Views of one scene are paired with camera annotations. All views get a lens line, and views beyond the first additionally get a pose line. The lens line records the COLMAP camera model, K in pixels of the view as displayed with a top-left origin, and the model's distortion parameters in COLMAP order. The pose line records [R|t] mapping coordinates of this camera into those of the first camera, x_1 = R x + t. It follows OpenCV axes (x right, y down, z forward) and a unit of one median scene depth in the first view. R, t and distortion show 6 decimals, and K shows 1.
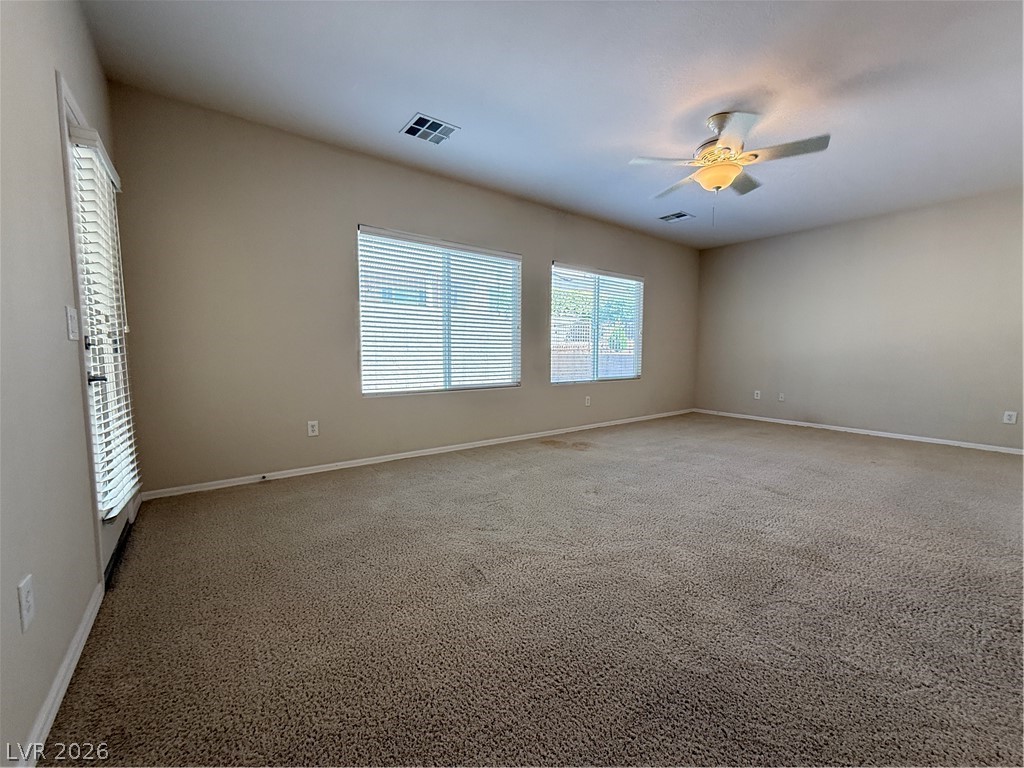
lens RADIAL K [[409.3, 0, 516.0], [0, 409.3, 380.9], [0, 0, 1]] dist [-0.001106, 0.000145]
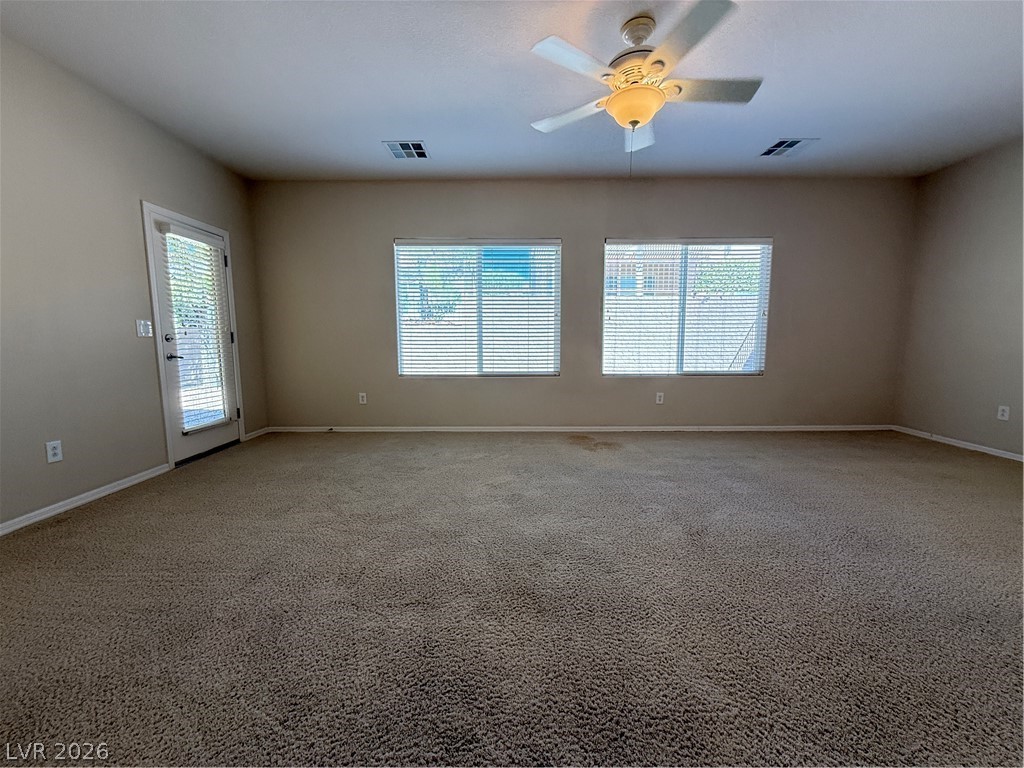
lens RADIAL K [[409.3, 0, 505.3], [0, 409.3, 389.9], [0, 0, 1]] dist [-0.001106, 0.000145]
pose [[0.797767, 0.076189, -0.598133, 0.499712], [-0.036639, 0.996277, 0.078036, -0.025997], [0.601851, -0.040340, 0.797589, 0.146346]]
